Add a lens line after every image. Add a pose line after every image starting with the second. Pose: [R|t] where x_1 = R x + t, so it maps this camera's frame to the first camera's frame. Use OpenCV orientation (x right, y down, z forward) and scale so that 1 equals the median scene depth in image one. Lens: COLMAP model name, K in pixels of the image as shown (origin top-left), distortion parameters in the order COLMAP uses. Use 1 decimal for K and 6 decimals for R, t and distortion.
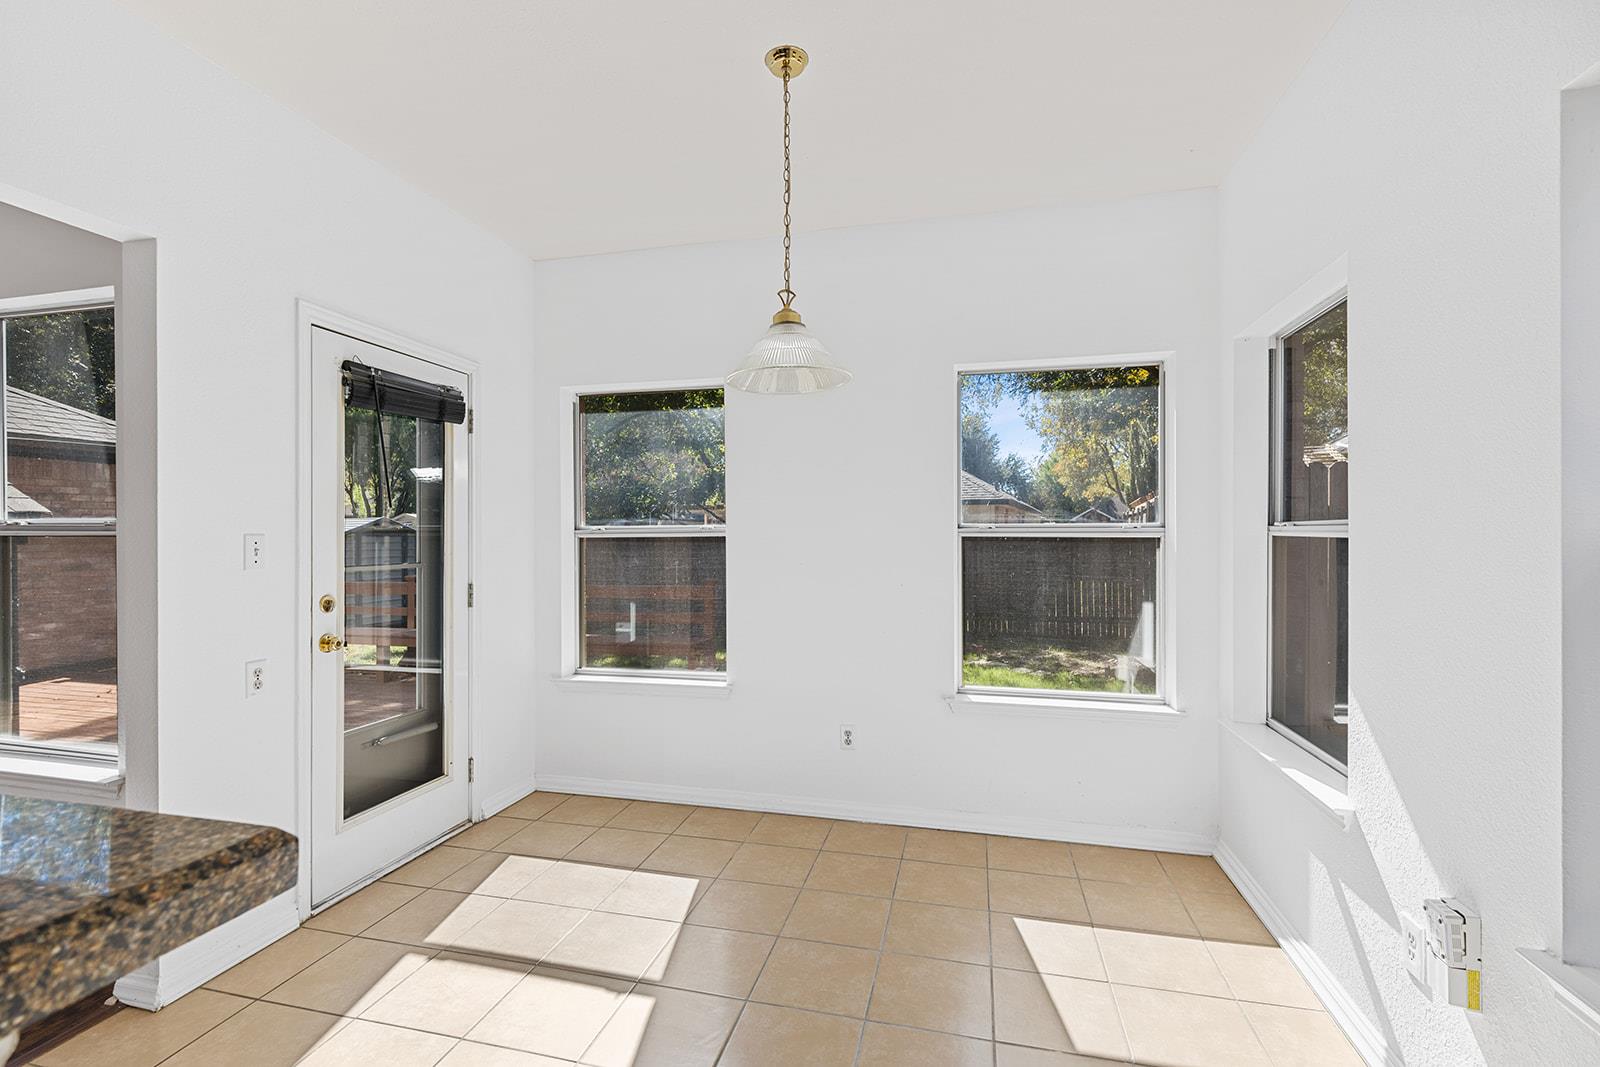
lens RADIAL K [[703.9, 0, 794.7], [0, 703.9, 533.3], [0, 0, 1]] dist [0.009899, -0.000979]
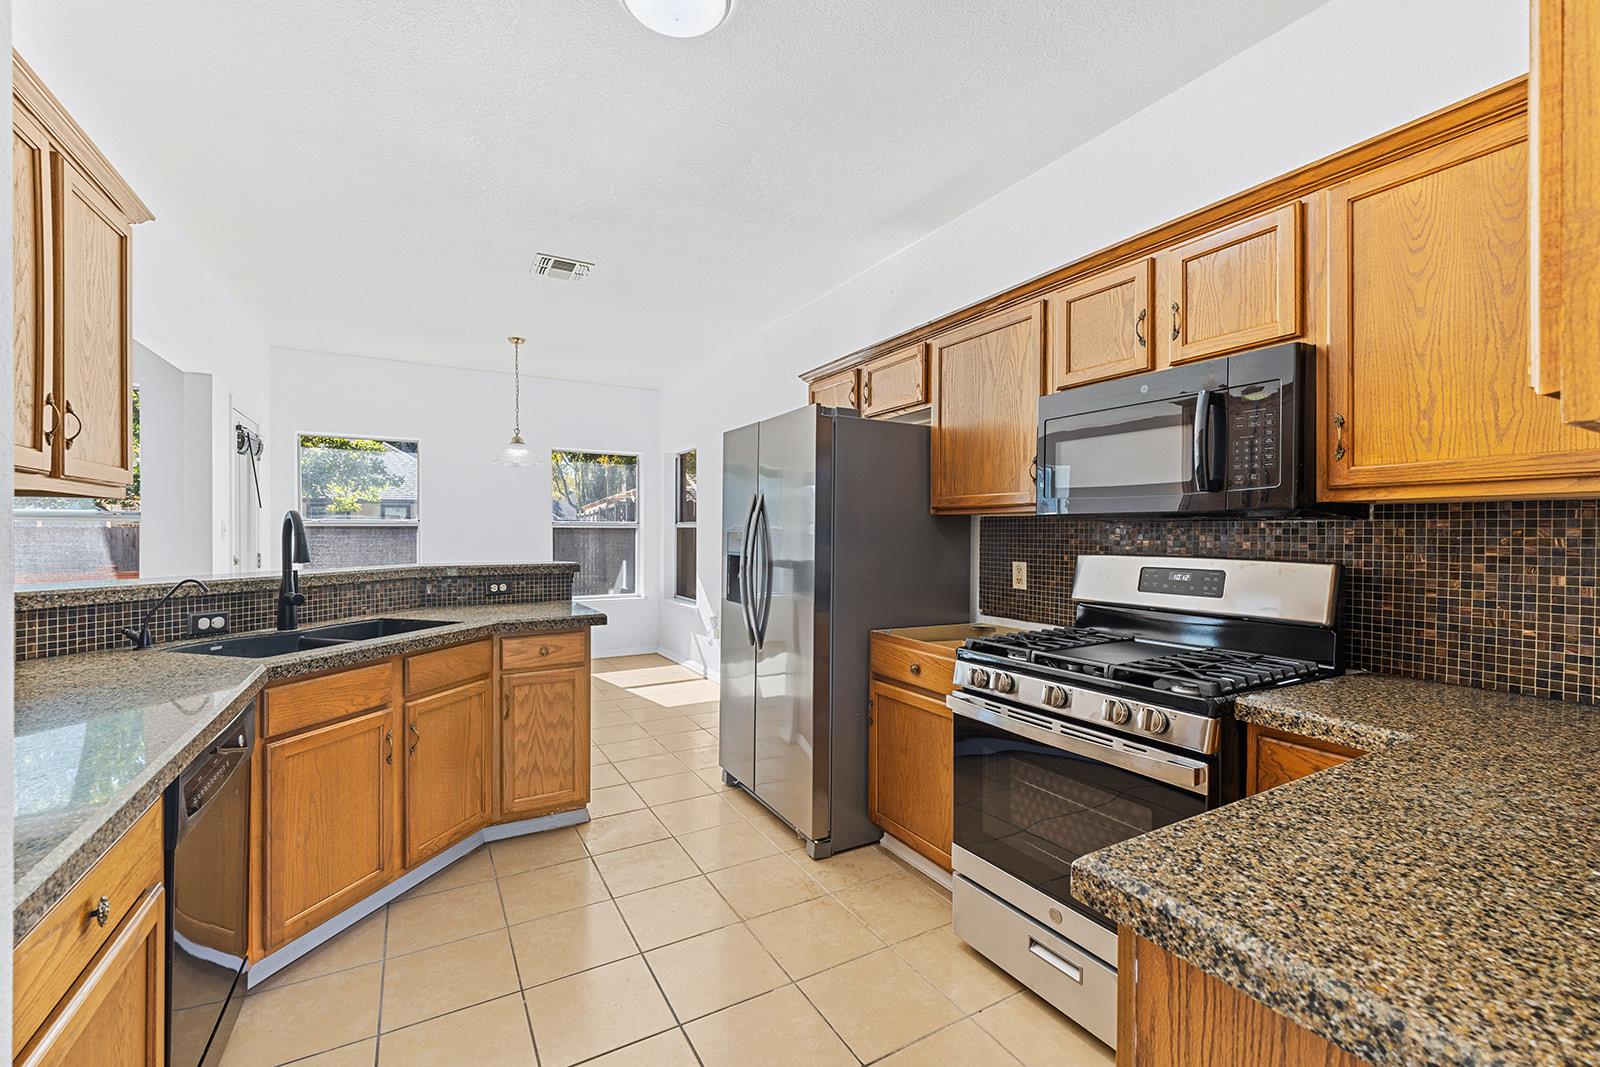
lens RADIAL K [[662.4, 0, 797.1], [0, 662.4, 531.3], [0, 0, 1]] dist [0.008824, 0.000260]
pose [[0.711638, 0.001373, 0.702545, -0.765406], [-0.000774, 0.999999, -0.001170, 0.019724], [-0.702546, 0.000289, 0.711639, -1.111819]]
